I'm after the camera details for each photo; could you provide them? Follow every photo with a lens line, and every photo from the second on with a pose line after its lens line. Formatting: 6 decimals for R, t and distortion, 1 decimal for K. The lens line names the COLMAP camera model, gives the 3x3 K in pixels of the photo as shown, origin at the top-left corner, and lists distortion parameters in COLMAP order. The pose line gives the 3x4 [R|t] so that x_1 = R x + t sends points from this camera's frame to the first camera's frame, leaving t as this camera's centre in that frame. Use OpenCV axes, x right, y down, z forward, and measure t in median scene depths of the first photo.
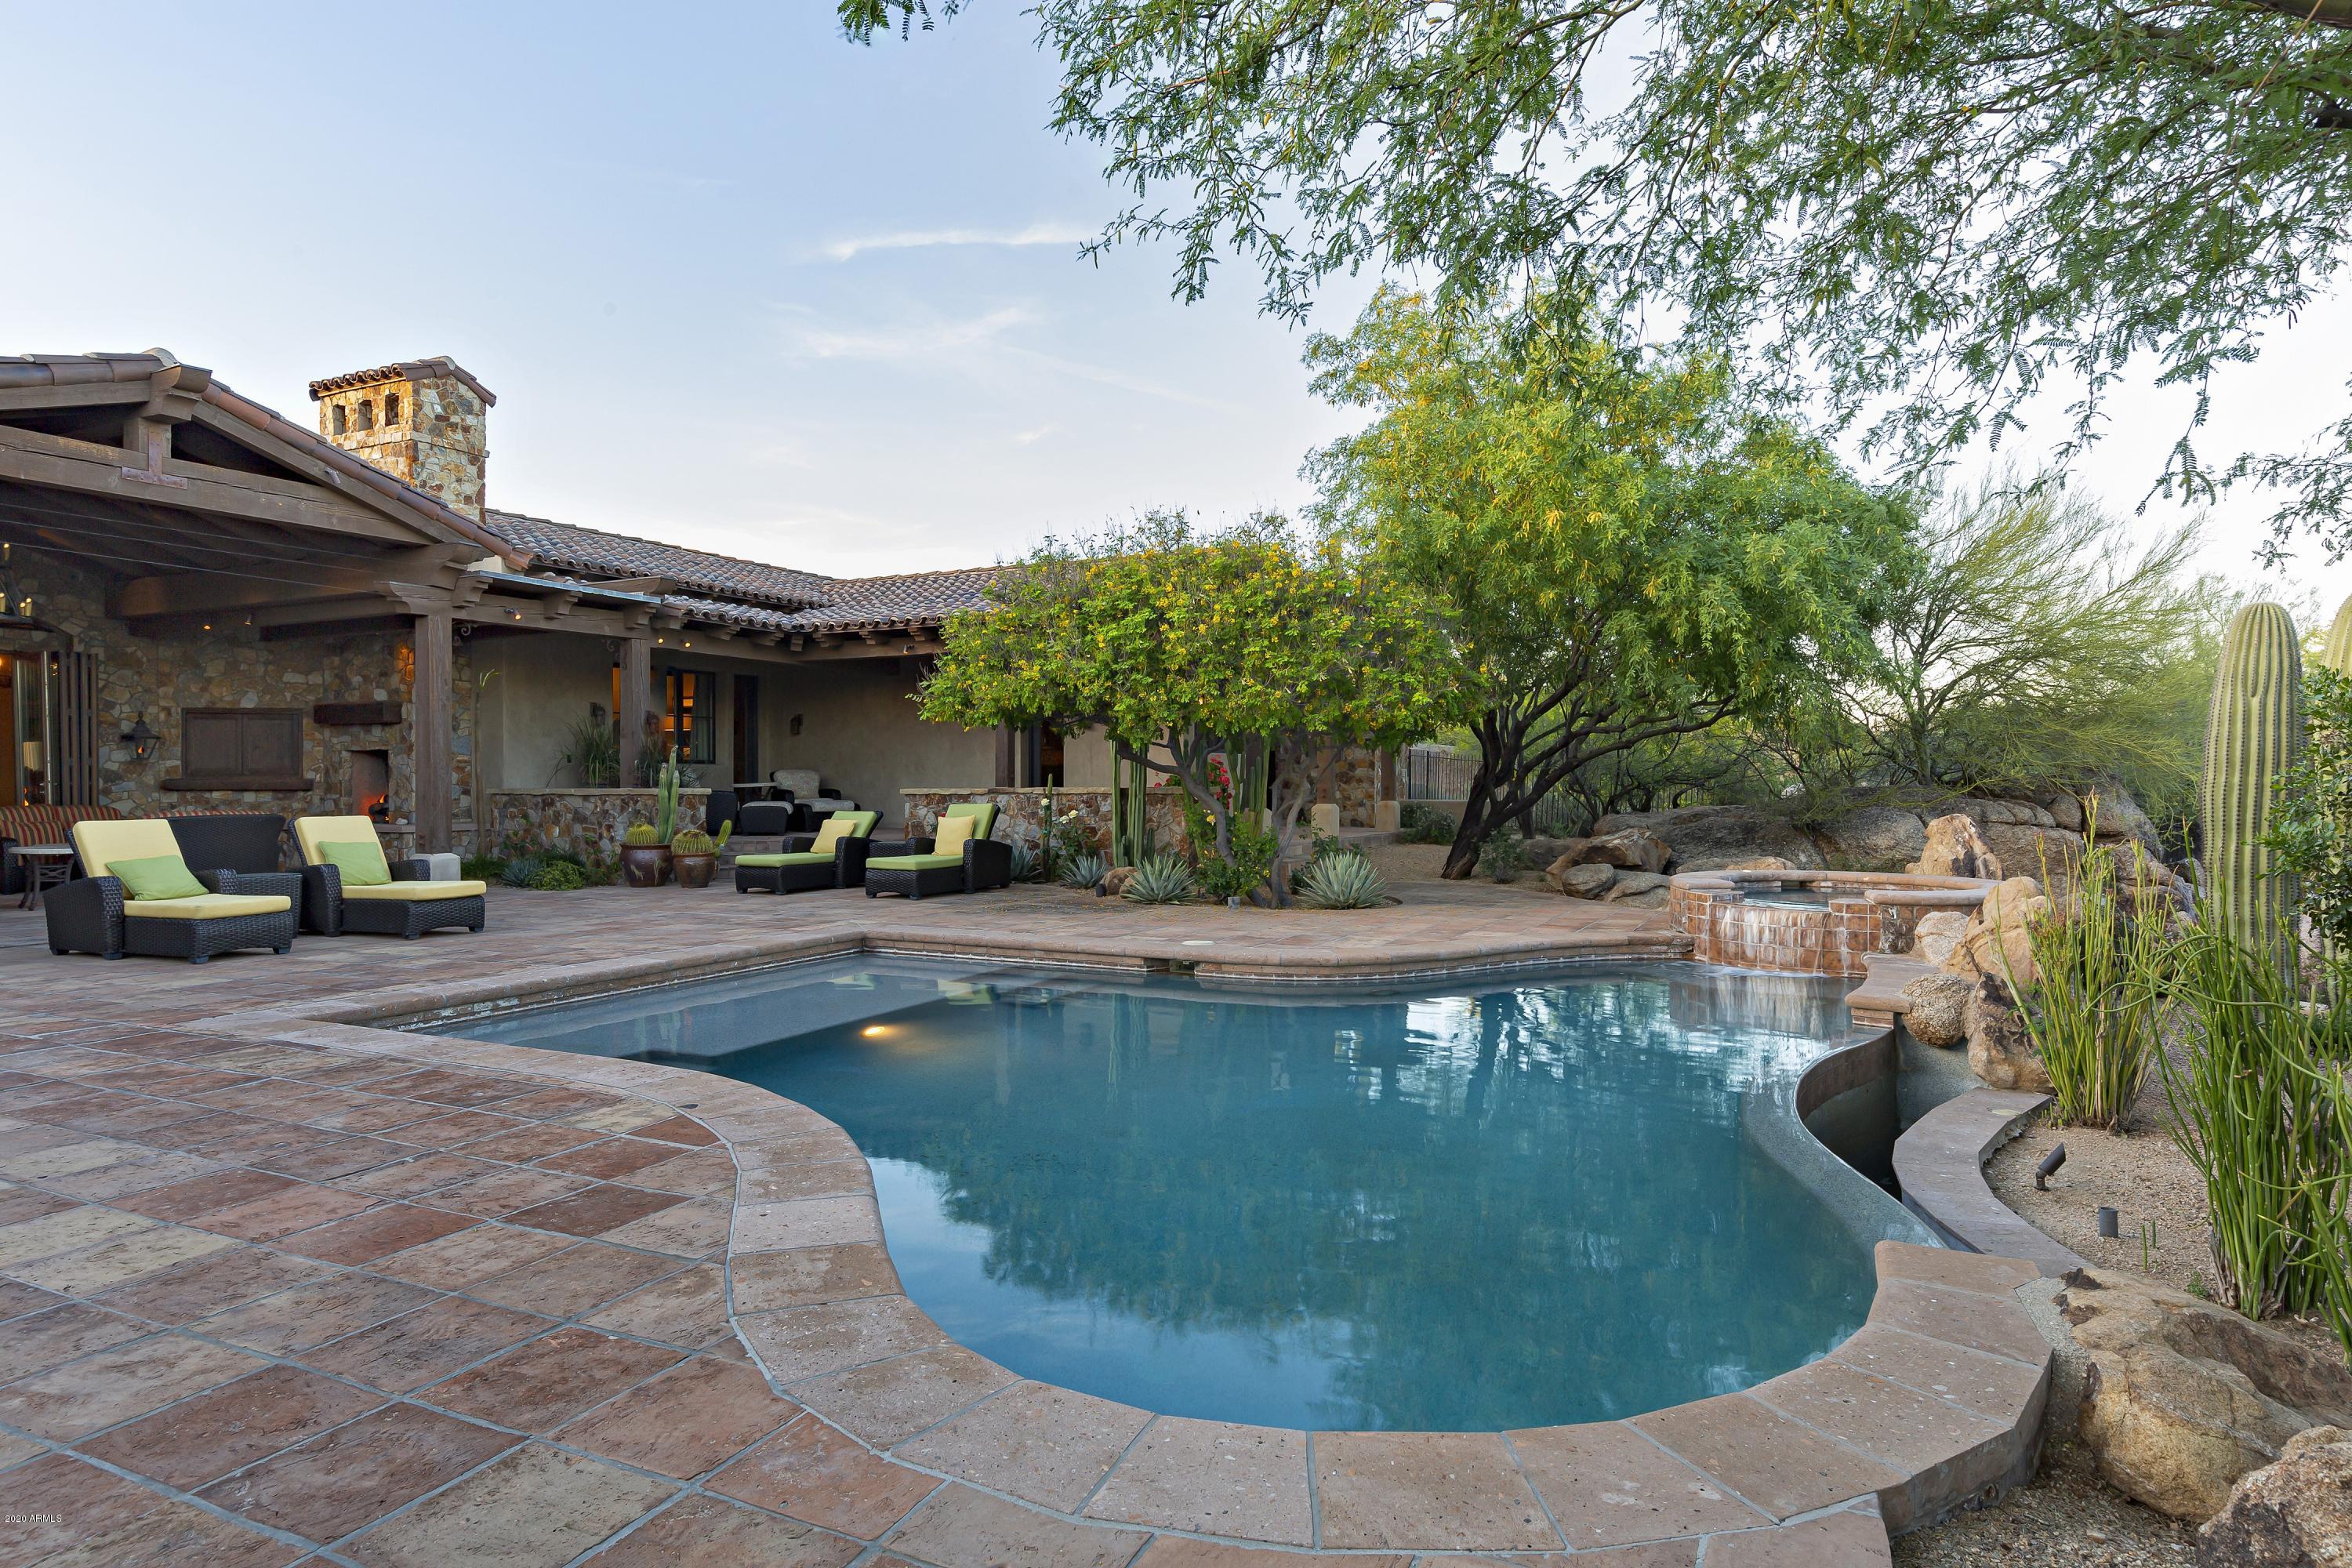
lens RADIAL K [[1379.3, 0, 1176.6], [0, 1379.3, 763.7], [0, 0, 1]] dist [0.013526, -0.000790]
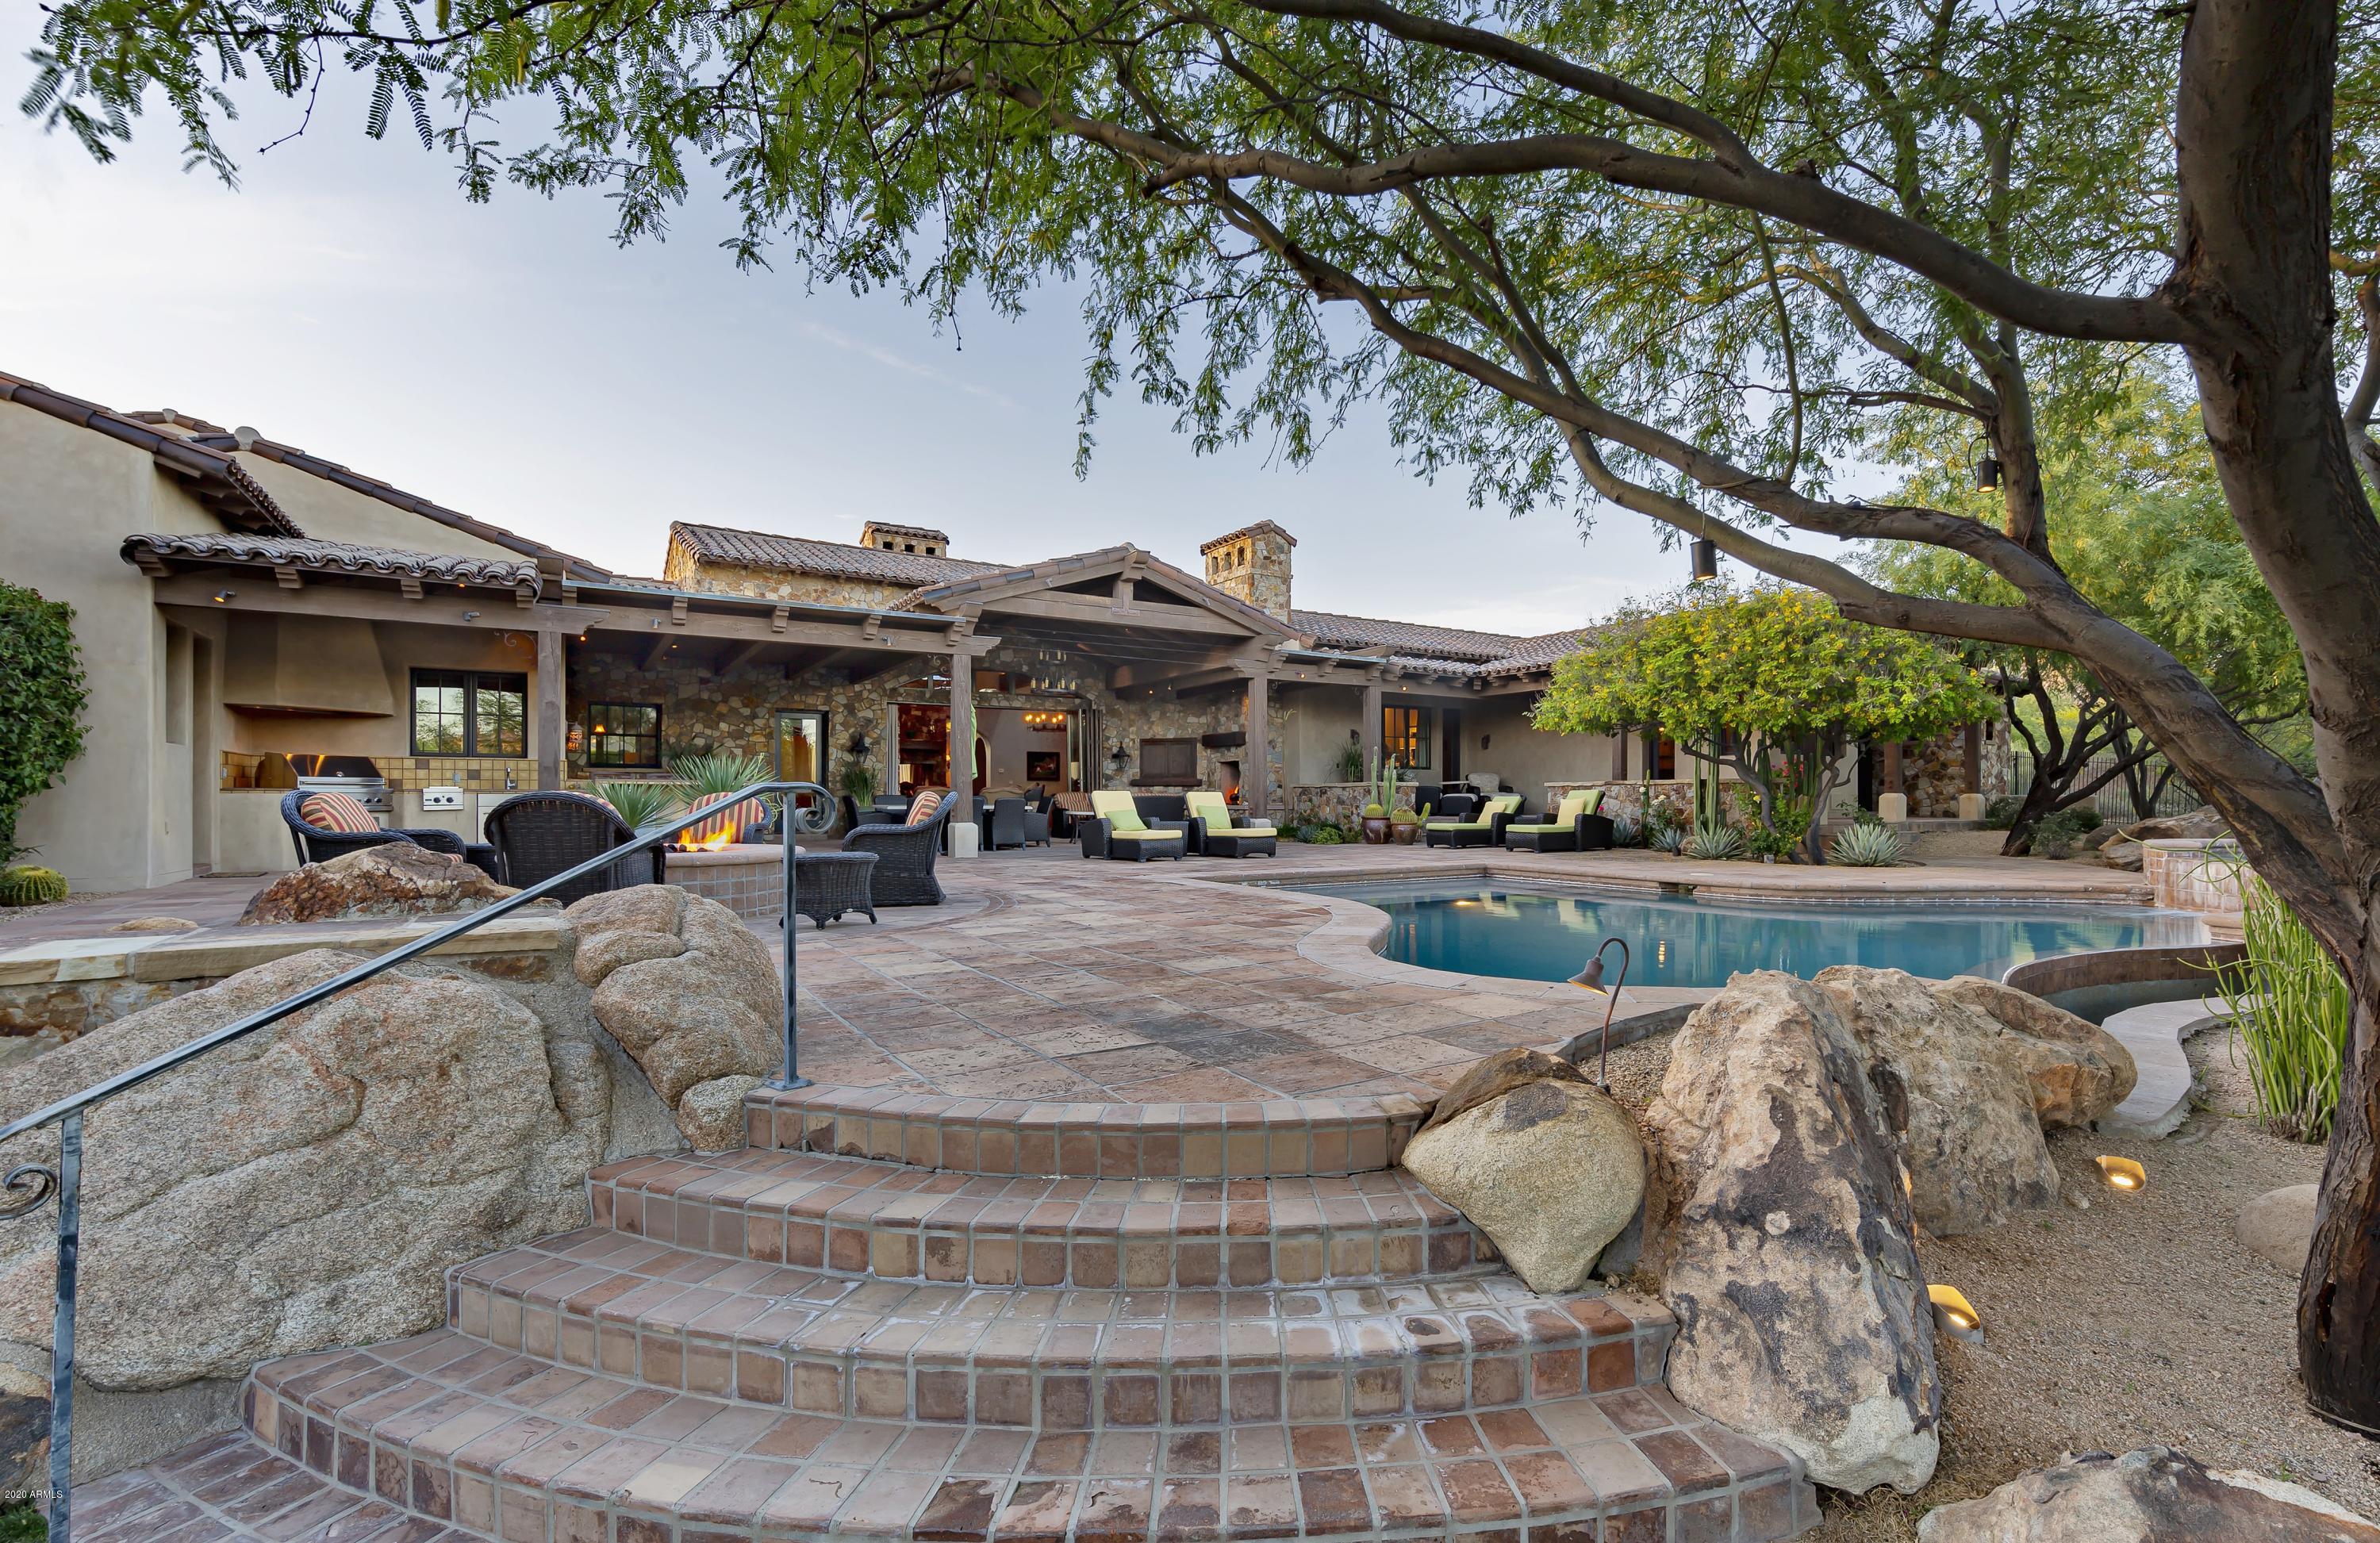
lens RADIAL K [[1049.1, 0, 1196.1], [0, 1049.1, 786.6], [0, 0, 1]] dist [0.001623, 0.000031]
pose [[0.840805, 0.003495, -0.541327, 0.096316], [-0.000645, 0.999985, 0.005455, 0.019200], [0.541338, -0.004237, 0.840795, -0.120792]]
